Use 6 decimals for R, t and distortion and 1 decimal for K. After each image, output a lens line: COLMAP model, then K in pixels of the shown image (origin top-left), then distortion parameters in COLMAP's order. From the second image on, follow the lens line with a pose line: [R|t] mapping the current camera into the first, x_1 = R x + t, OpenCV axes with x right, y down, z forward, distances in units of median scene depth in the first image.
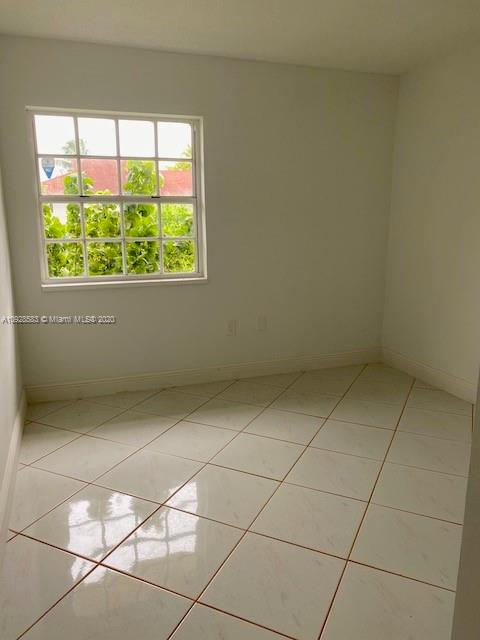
lens RADIAL K [[487.1, 0, 240.0], [0, 487.1, 320.0], [0, 0, 1]] dist [0.002301, 0.001908]
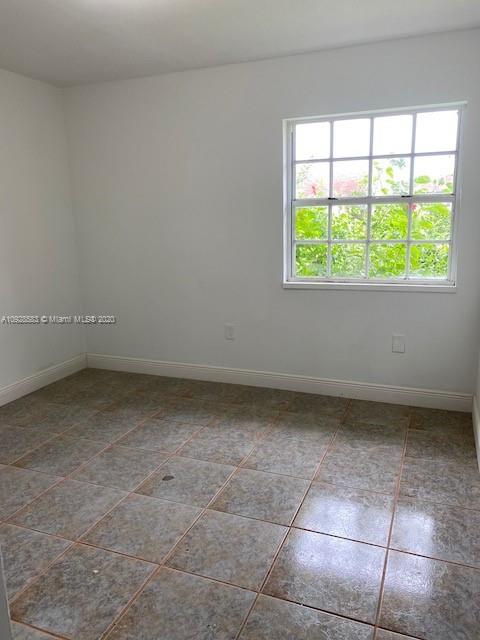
lens RADIAL K [[487.1, 0, 240.0], [0, 487.1, 320.0], [0, 0, 1]] dist [0.002301, 0.001908]
pose [[0.753885, 0.128621, -0.644293, 0.226234], [-0.125321, 0.990797, 0.051156, -0.028638], [0.644944, 0.042177, 0.763065, 0.105112]]
